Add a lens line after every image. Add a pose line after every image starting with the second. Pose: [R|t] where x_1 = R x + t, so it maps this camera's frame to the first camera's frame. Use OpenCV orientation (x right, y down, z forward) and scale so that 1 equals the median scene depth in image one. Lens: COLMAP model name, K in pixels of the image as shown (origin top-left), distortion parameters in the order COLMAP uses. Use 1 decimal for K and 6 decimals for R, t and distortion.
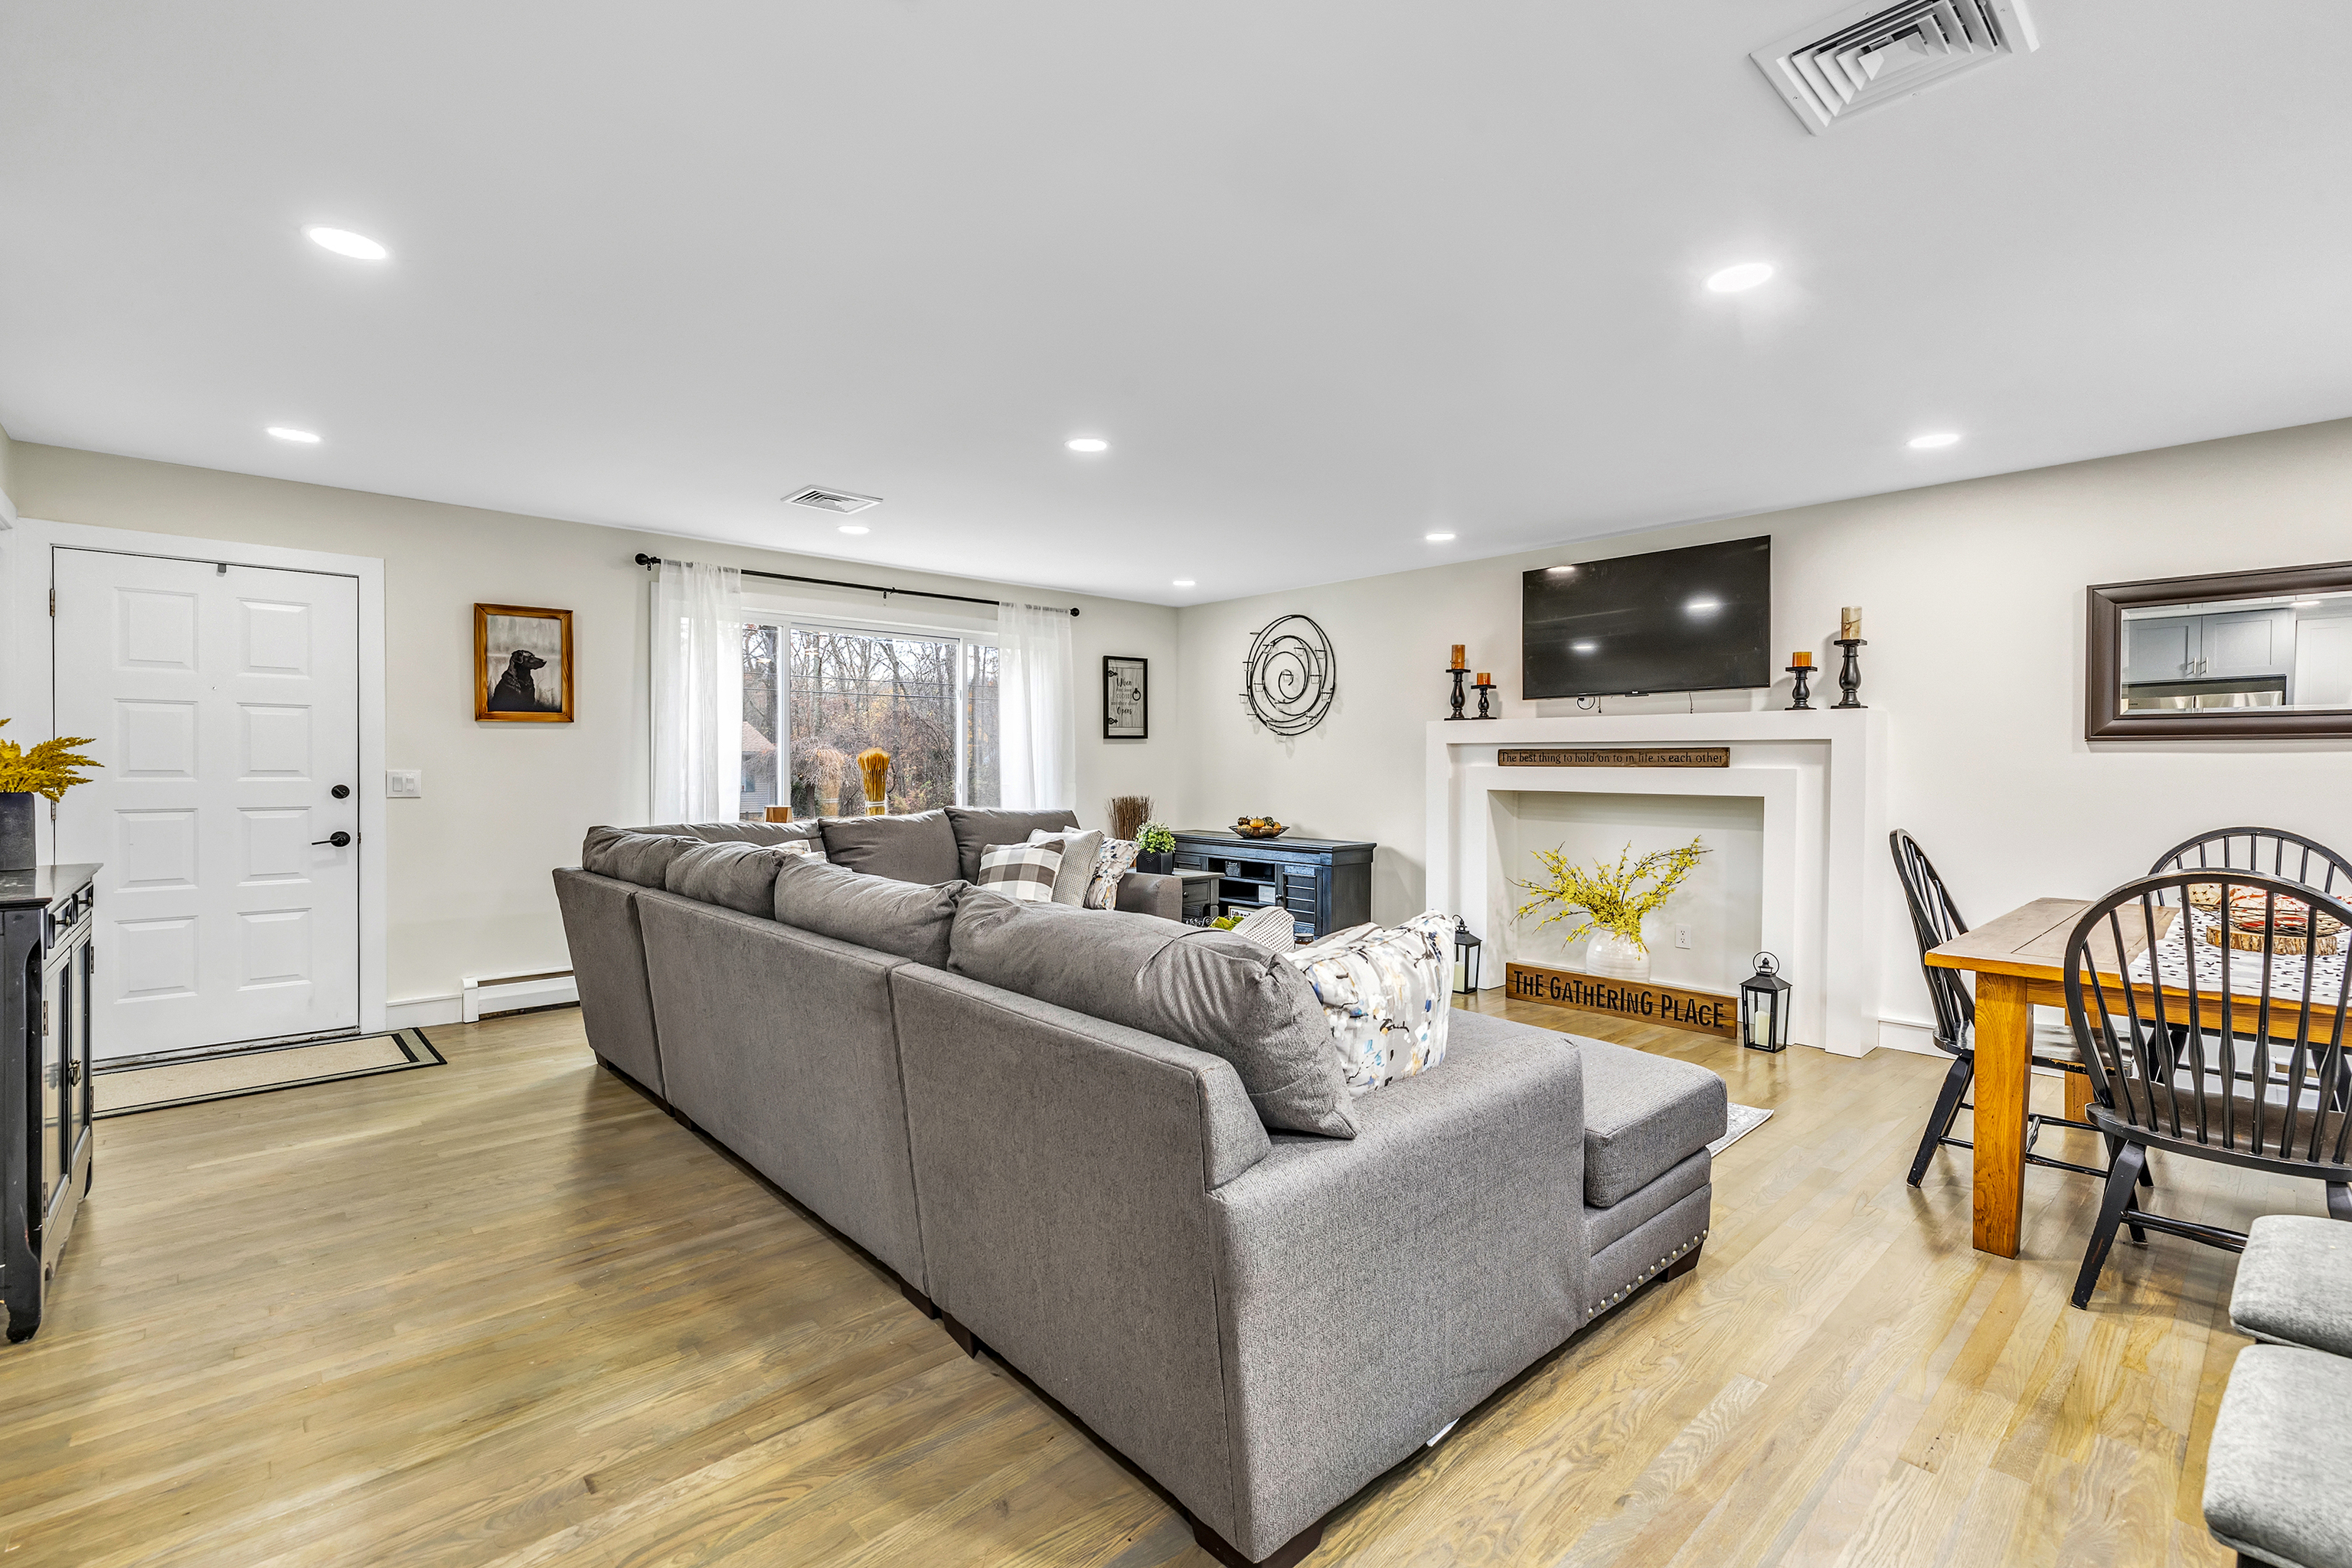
lens RADIAL K [[1026.0, 0, 1172.9], [0, 1026.0, 765.9], [0, 0, 1]] dist [0.001811, -0.000941]
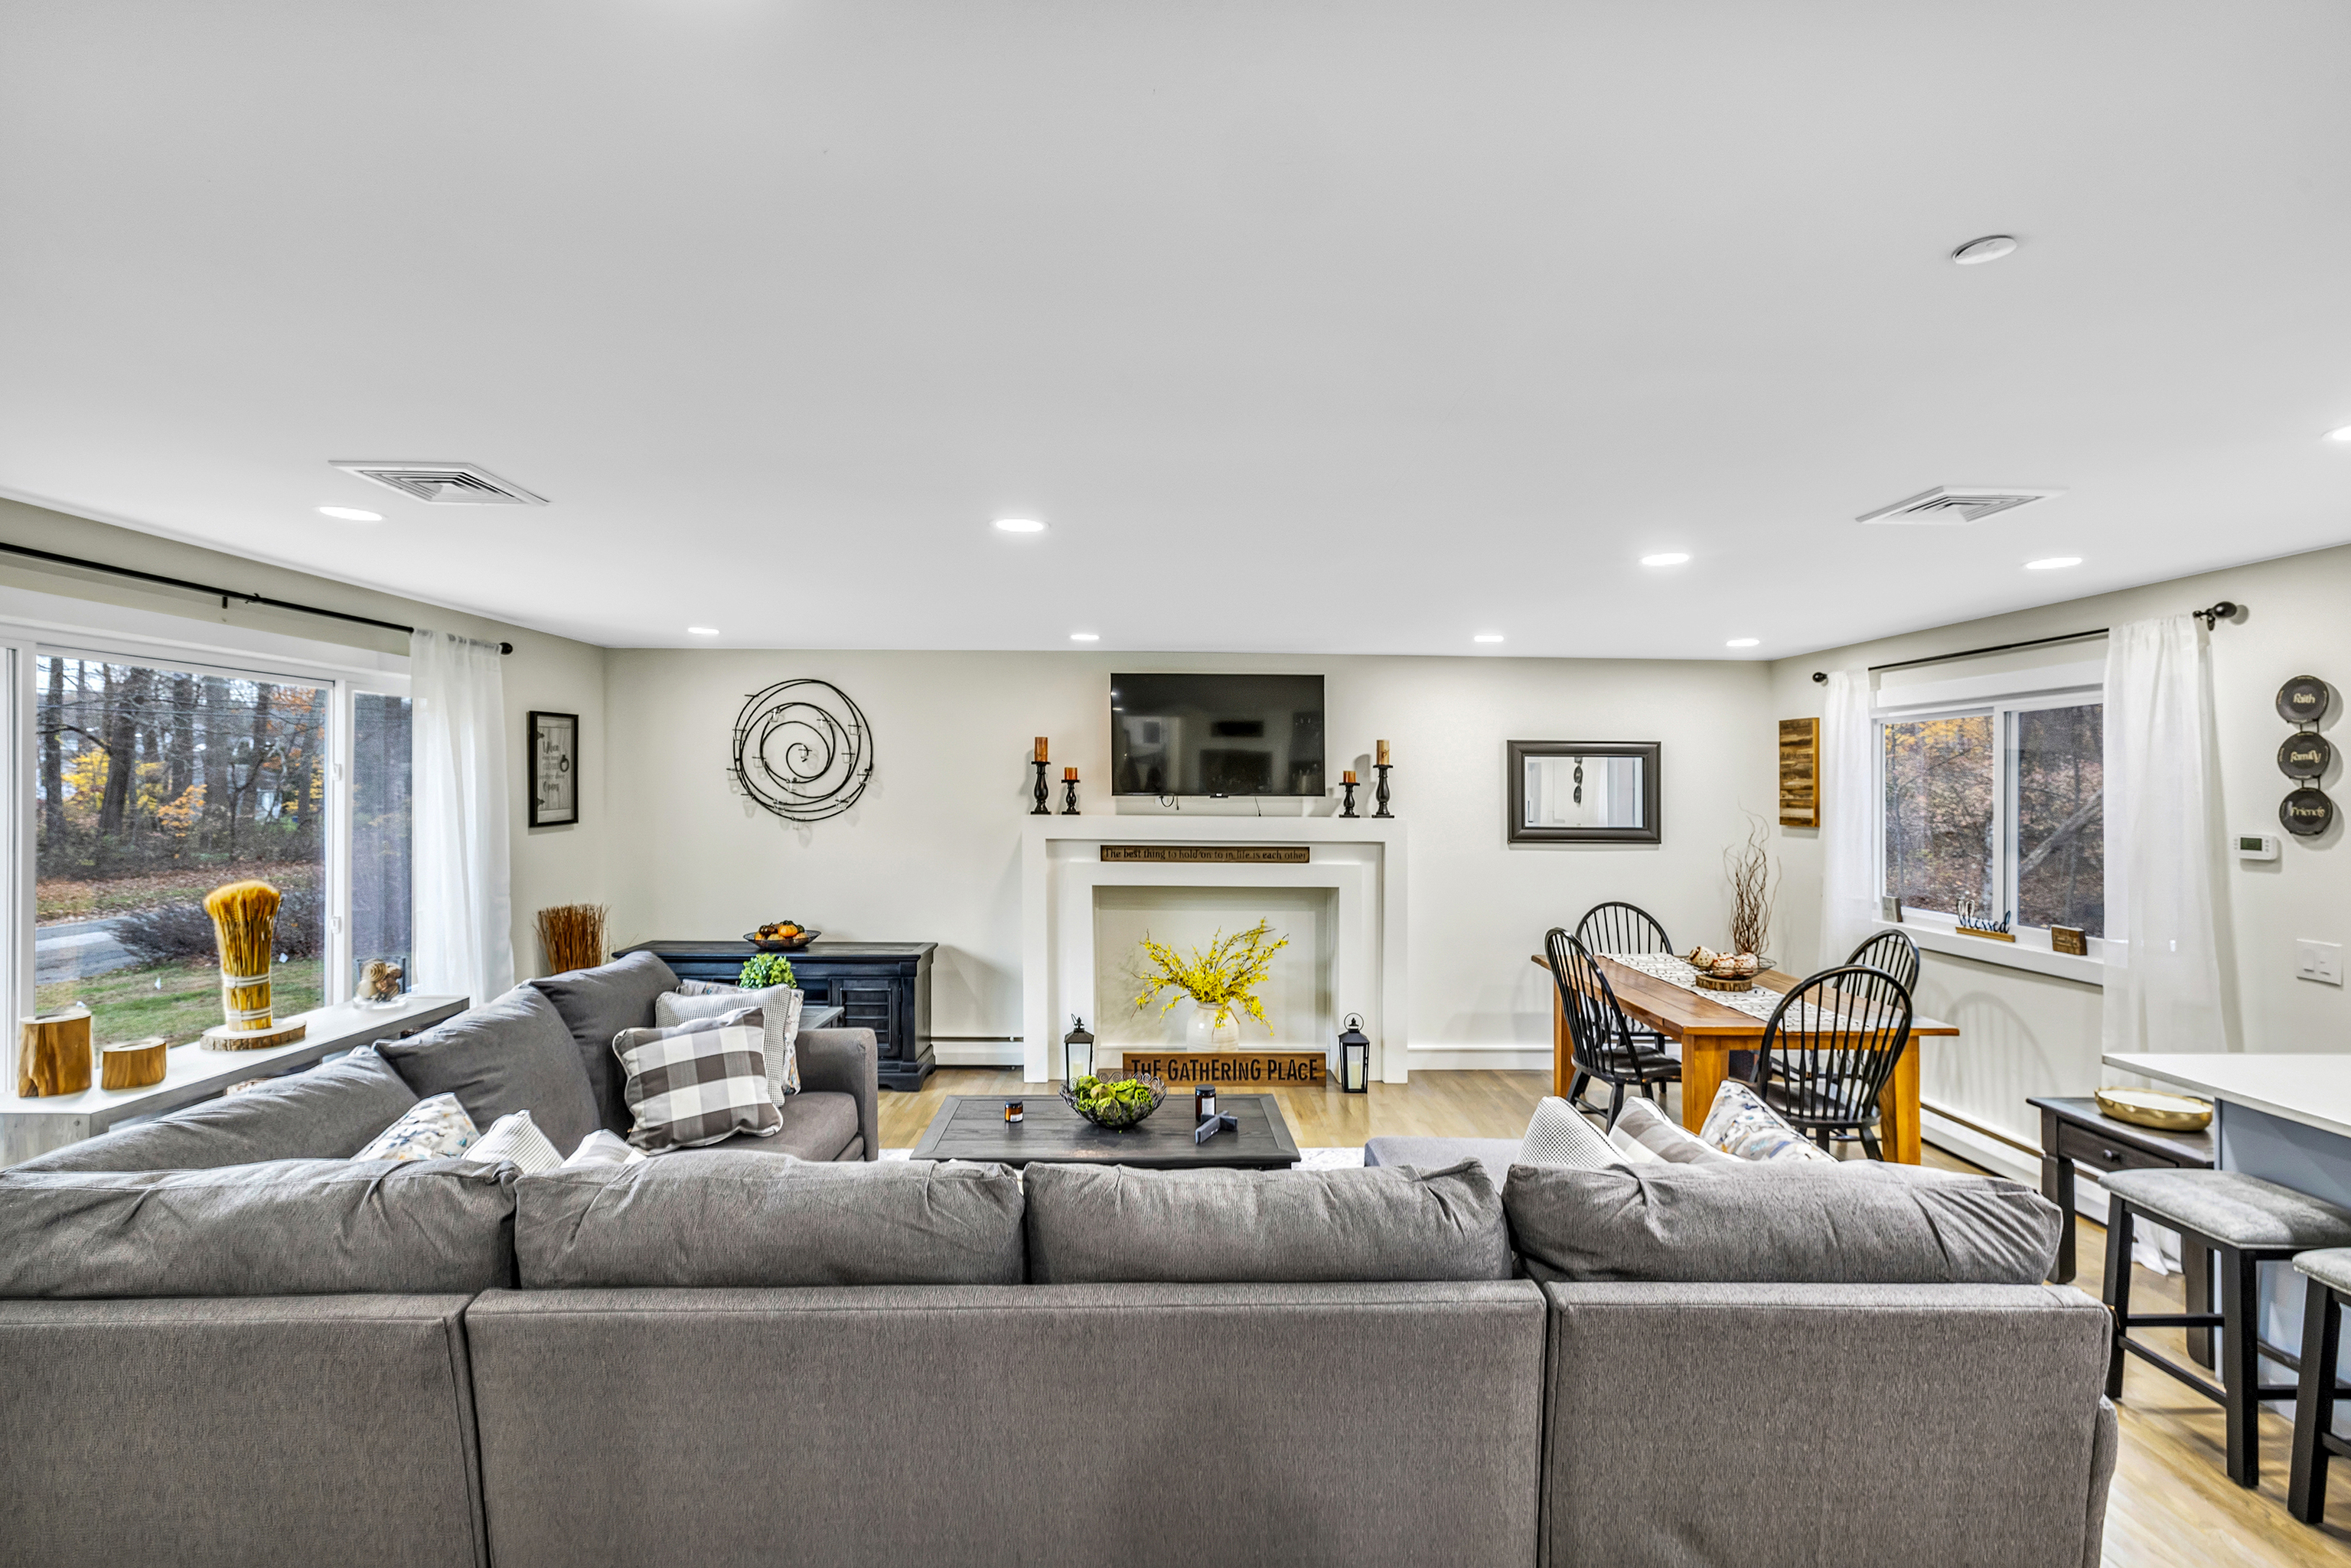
lens RADIAL K [[1025.6, 0, 1183.6], [0, 1025.6, 787.4], [0, 0, 1]] dist [0.001811, -0.000941]
pose [[0.665599, 0.002632, 0.746305, -0.383097], [-0.003530, 0.999994, -0.000379, -0.071977], [-0.746301, -0.002382, 0.665604, 0.247865]]
